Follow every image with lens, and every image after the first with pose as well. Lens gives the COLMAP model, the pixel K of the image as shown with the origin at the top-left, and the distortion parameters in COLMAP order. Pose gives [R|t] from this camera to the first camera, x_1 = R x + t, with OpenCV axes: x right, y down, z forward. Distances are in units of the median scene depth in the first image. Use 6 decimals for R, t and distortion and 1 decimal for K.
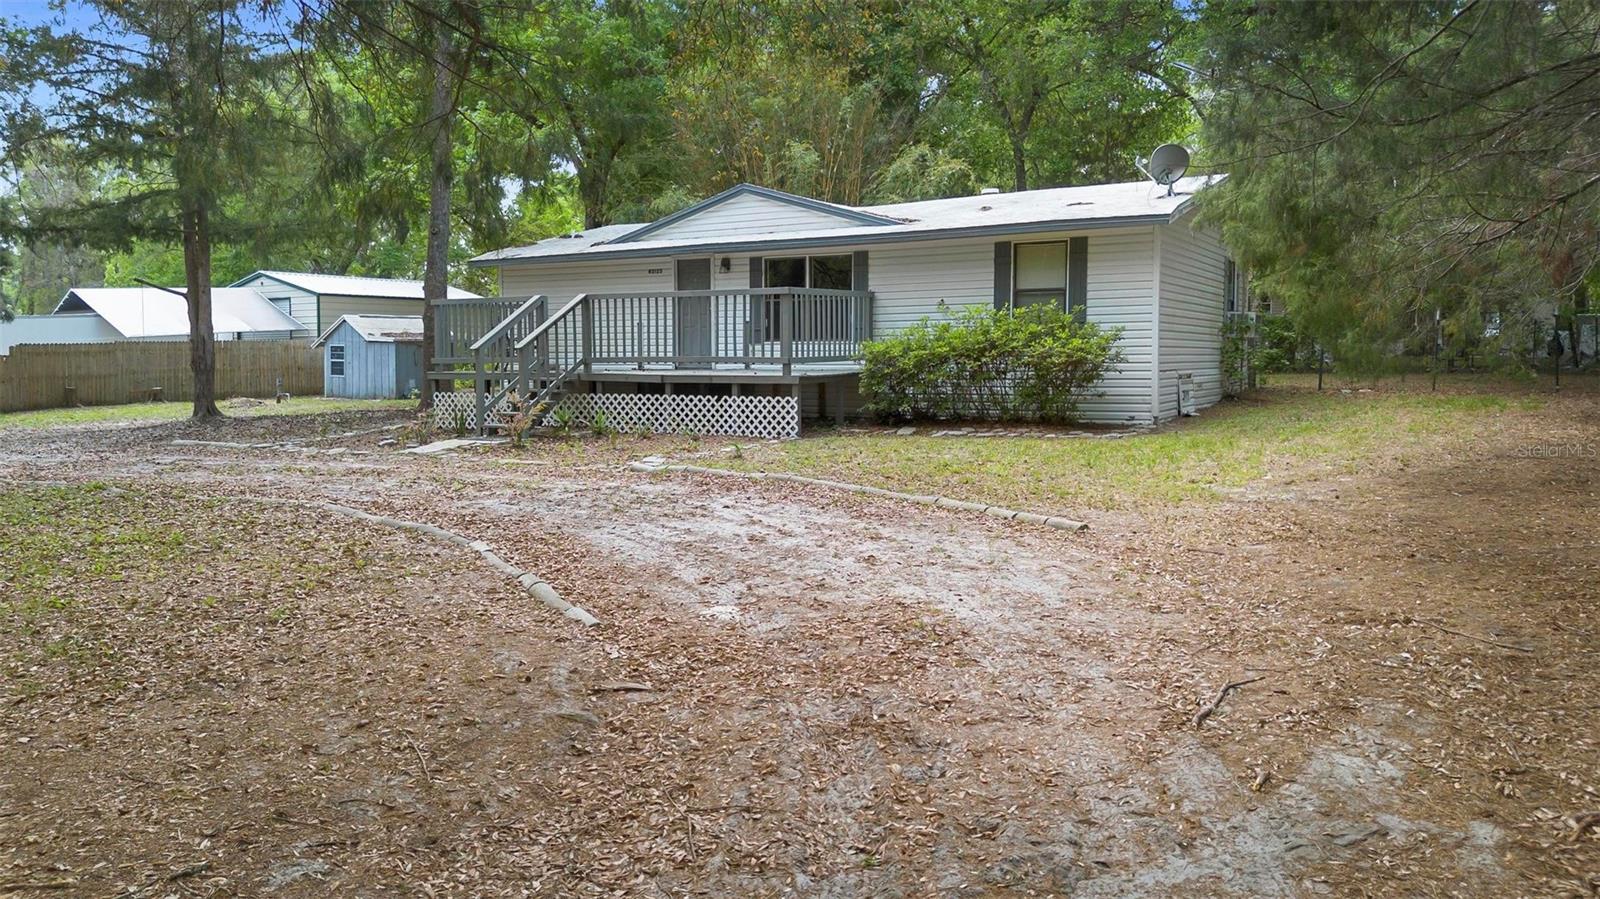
lens RADIAL K [[1166.4, 0, 793.6], [0, 1166.4, 439.4], [0, 0, 1]] dist [0.081130, -0.099874]
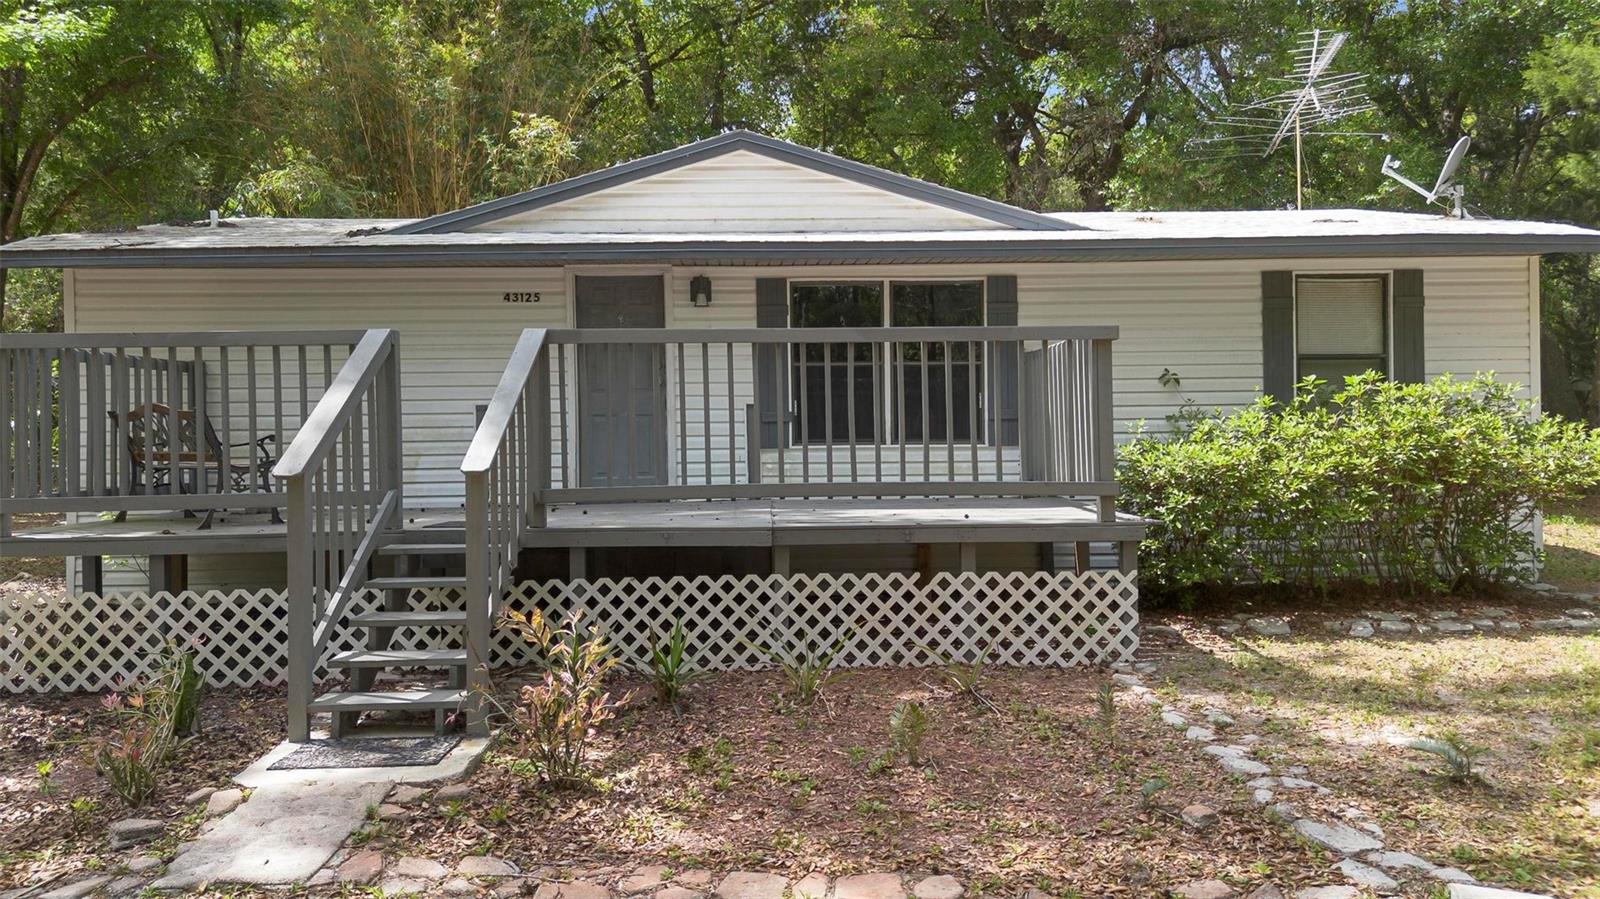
lens RADIAL K [[1175.8, 0, 793.2], [0, 1175.8, 452.8], [0, 0, 1]] dist [0.083574, -0.098916]
pose [[0.846399, -0.009216, 0.532469, -0.328500], [0.045269, 0.997476, -0.054694, -0.058621], [-0.530621, 0.070397, 0.844680, 0.637368]]
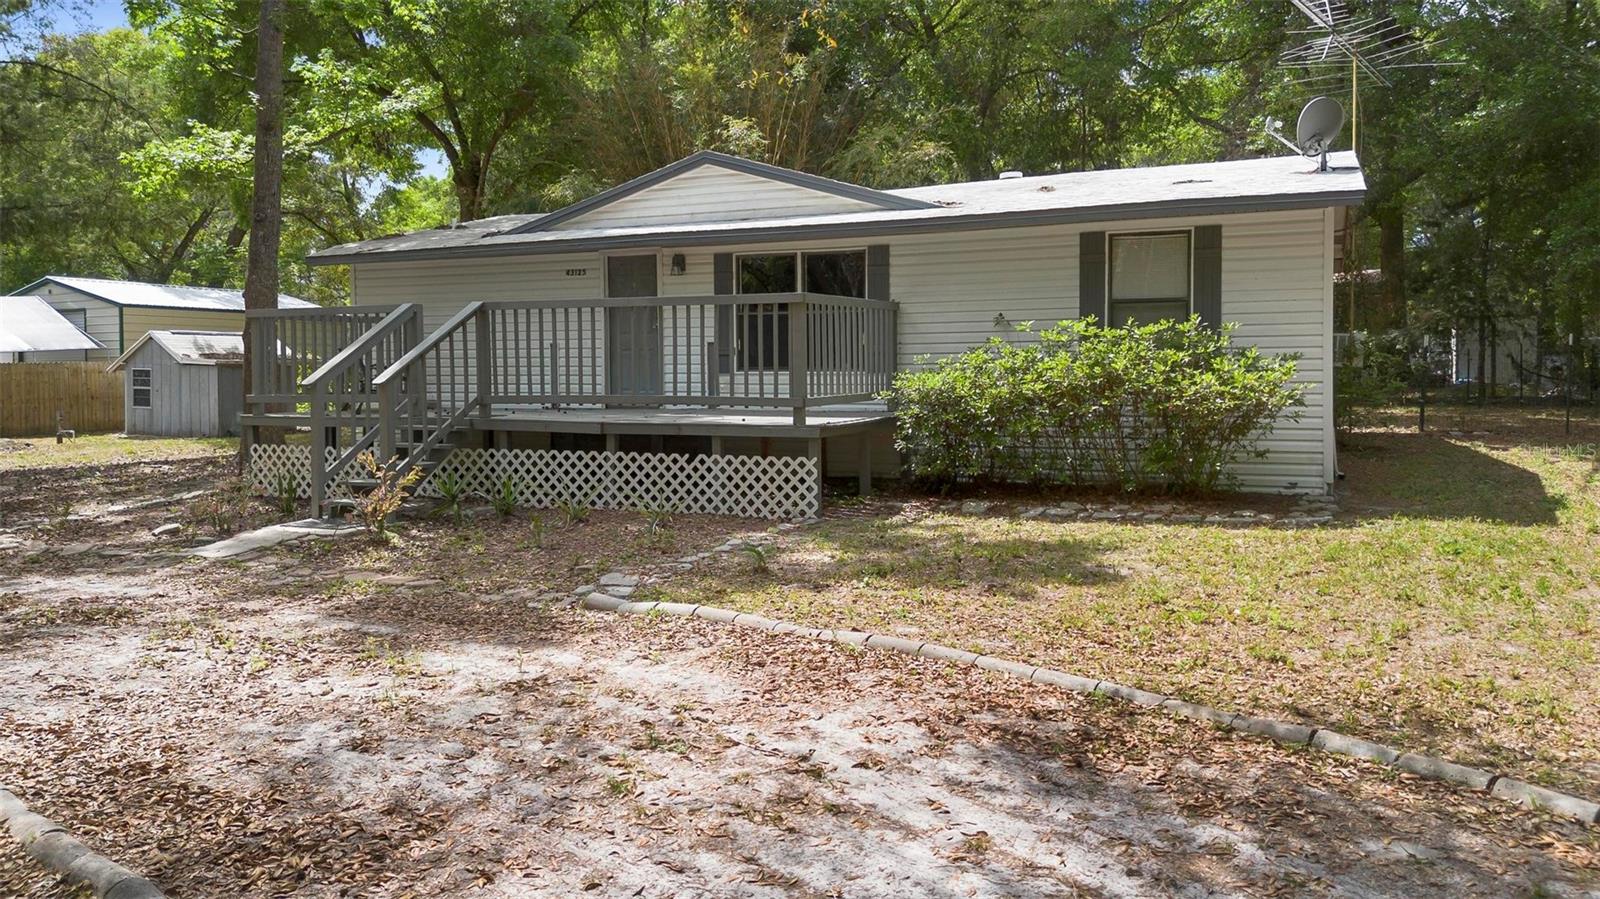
lens RADIAL K [[1155.8, 0, 805.5], [0, 1155.8, 443.3], [0, 0, 1]] dist [0.058072, -0.055288]
pose [[0.992488, -0.006857, 0.122151, -0.077841], [0.008278, 0.999904, -0.011131, -0.034811], [-0.122063, 0.012058, 0.992449, 0.326440]]
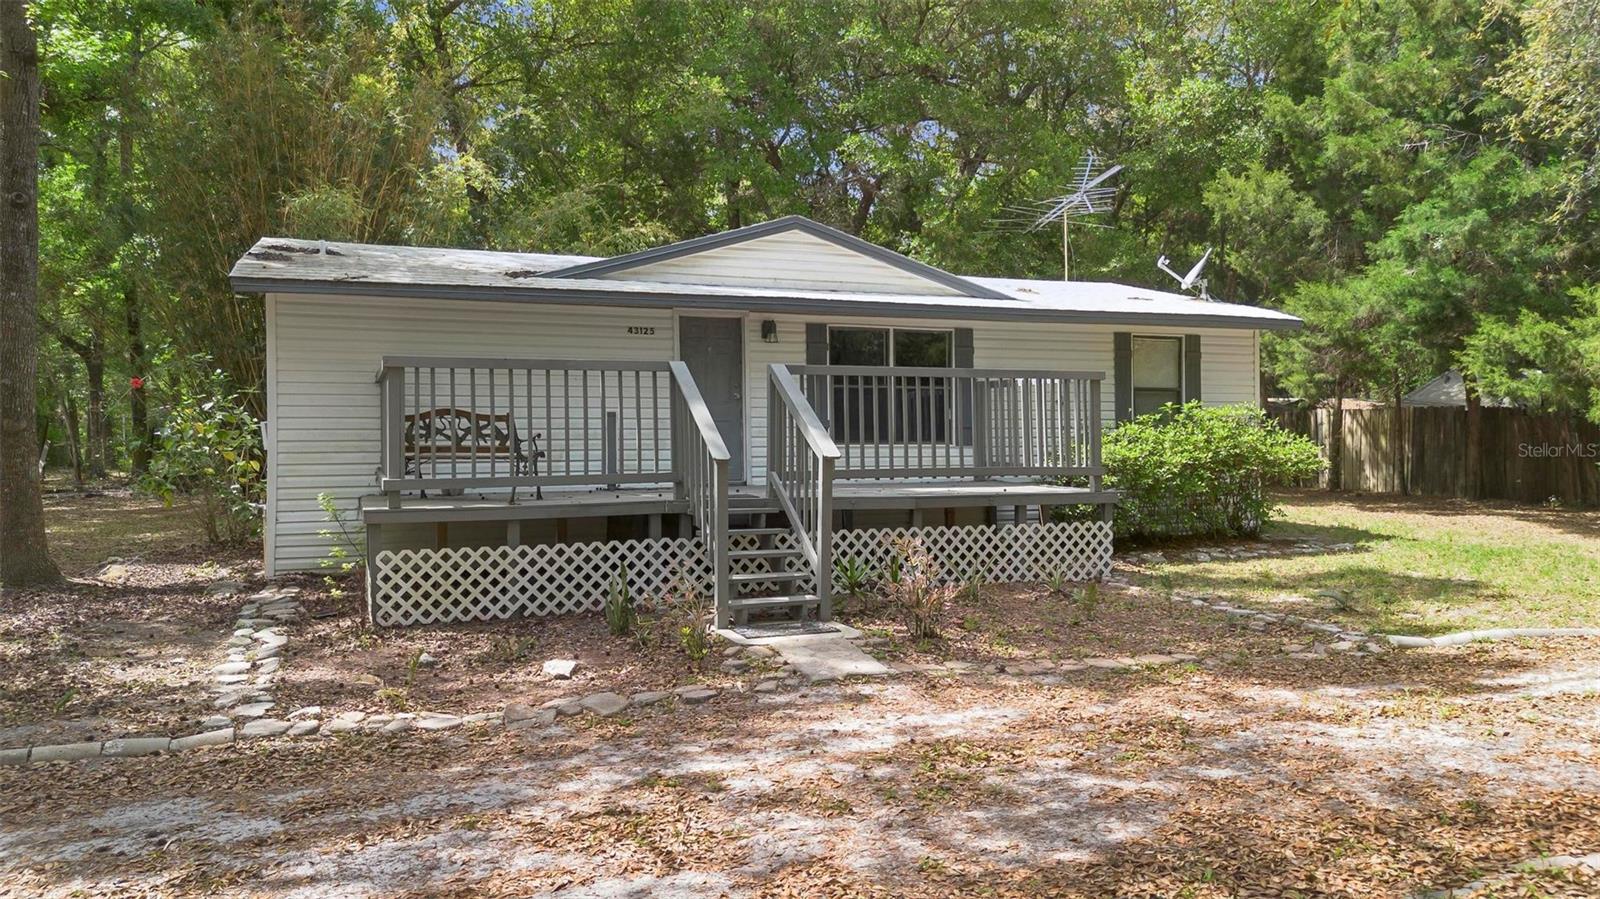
lens RADIAL K [[1187.1, 0, 811.4], [0, 1187.1, 453.9], [0, 0, 1]] dist [0.080747, -0.102701]
pose [[0.610028, -0.004232, 0.792369, -0.661261], [0.060617, 0.997305, -0.041341, -0.055115], [-0.790058, 0.073250, 0.608640, 0.644551]]
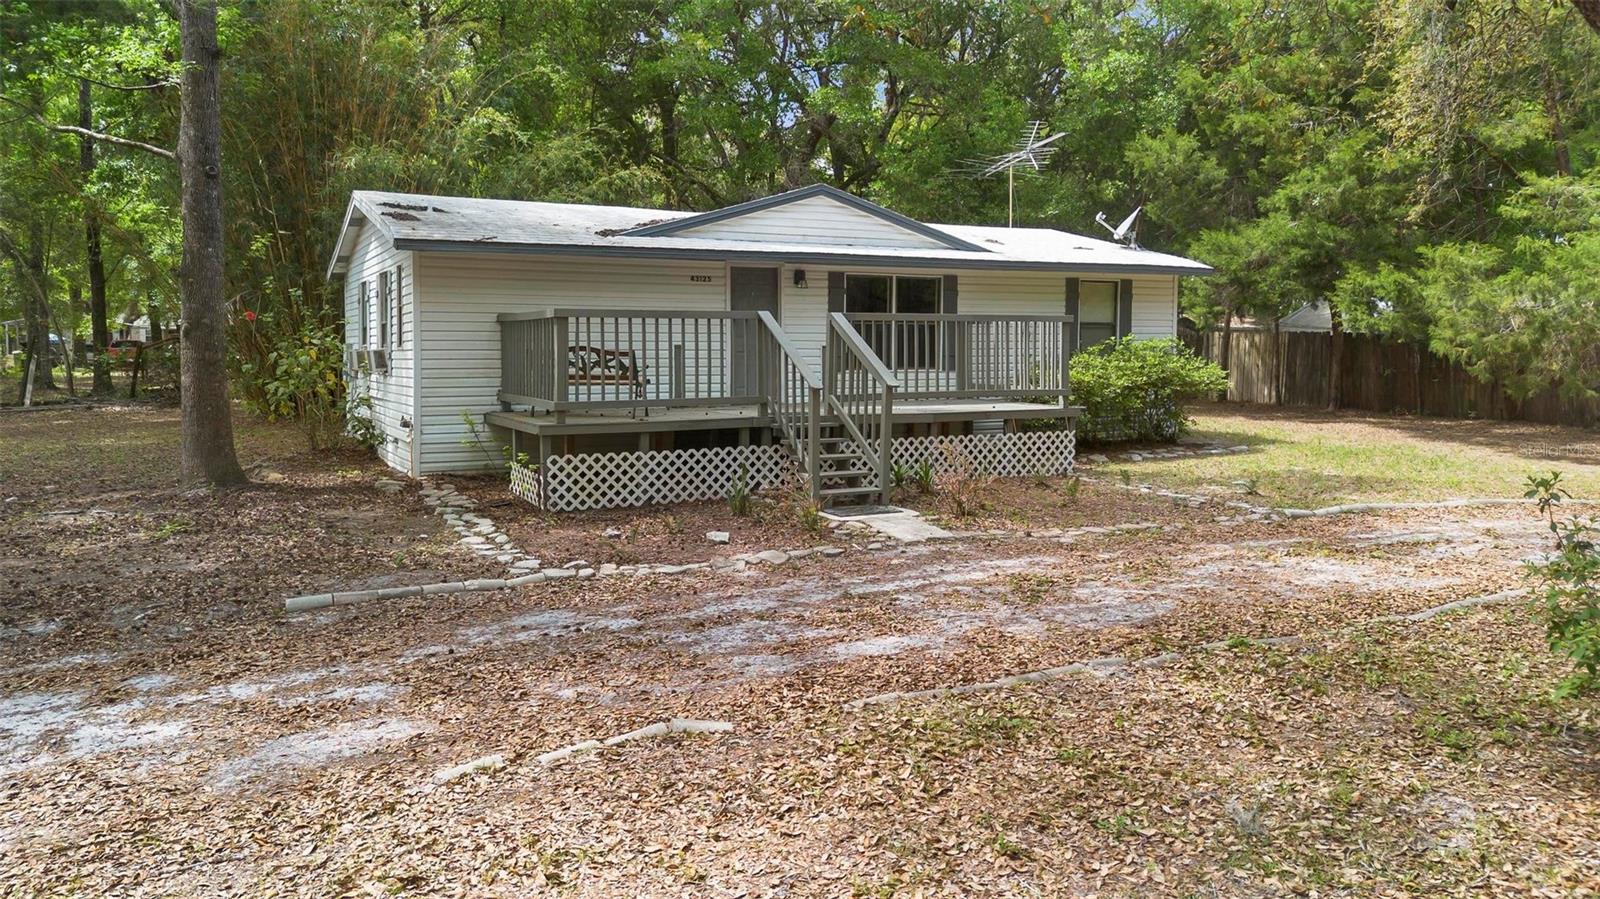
lens RADIAL K [[1155.8, 0, 805.5], [0, 1155.8, 443.3], [0, 0, 1]] dist [0.058072, -0.055288]
pose [[0.543555, -0.061516, 0.837116, -0.852226], [0.063274, 0.997476, 0.032215, -0.065704], [-0.836985, 0.035457, 0.546076, 0.623383]]
